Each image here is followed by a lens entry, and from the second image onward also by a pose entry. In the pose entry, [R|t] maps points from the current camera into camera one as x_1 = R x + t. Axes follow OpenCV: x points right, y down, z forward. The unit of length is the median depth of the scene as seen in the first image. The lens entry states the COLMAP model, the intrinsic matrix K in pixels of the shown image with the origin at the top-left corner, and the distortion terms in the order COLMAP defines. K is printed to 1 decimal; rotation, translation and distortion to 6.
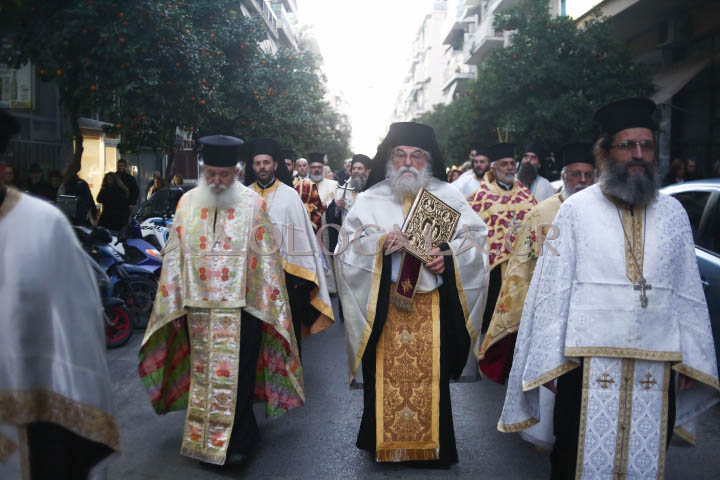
lens RADIAL K [[727.8, 0, 352.2], [0, 727.8, 222.6], [0, 0, 1]] dist [-0.096168, 0.000000]
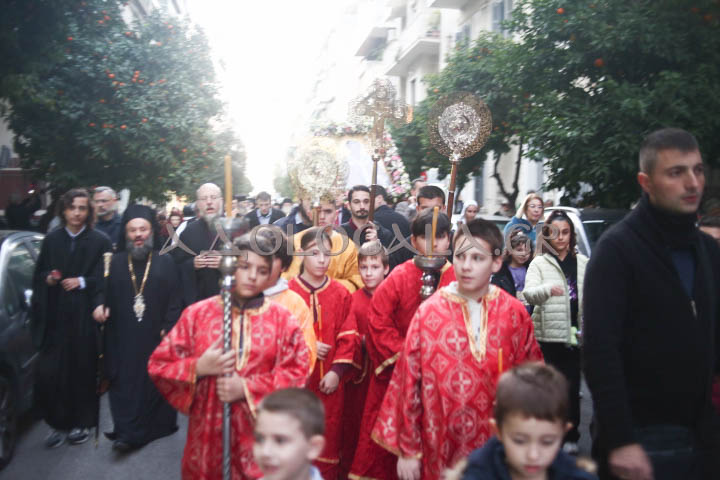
lens RADIAL K [[727.8, 0, 352.4], [0, 727.8, 231.8], [0, 0, 1]] dist [-0.096168, 0.000000]
pose [[0.989372, 0.000656, 0.145403, -0.023086], [0.002655, 0.999742, -0.022572, -0.039413], [-0.145380, 0.022718, 0.989115, 0.454716]]
